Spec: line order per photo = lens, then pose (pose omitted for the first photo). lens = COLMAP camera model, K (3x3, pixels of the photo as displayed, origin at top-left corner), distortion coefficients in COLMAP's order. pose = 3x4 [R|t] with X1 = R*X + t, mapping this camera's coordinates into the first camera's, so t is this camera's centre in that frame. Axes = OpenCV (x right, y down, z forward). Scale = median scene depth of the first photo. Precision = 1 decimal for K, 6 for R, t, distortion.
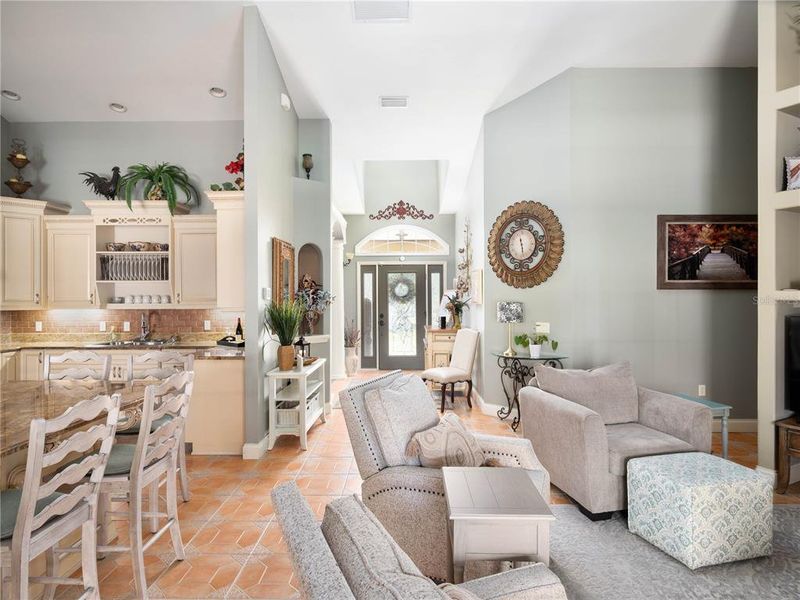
lens RADIAL K [[480.6, 0, 388.4], [0, 480.6, 299.1], [0, 0, 1]] dist [-0.005489, 0.003192]
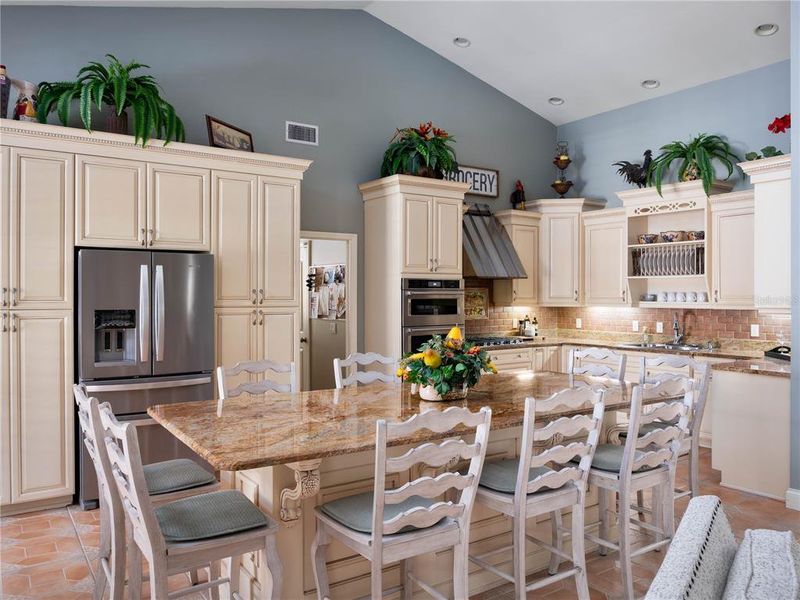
lens RADIAL K [[610.1, 0, 405.6], [0, 610.1, 296.6], [0, 0, 1]] dist [-0.011726, -0.018136]
pose [[0.583250, 0.004563, -0.812280, 0.098728], [-0.005645, 0.999983, 0.001564, 0.001026], [0.812273, 0.003673, 0.583266, -0.038614]]
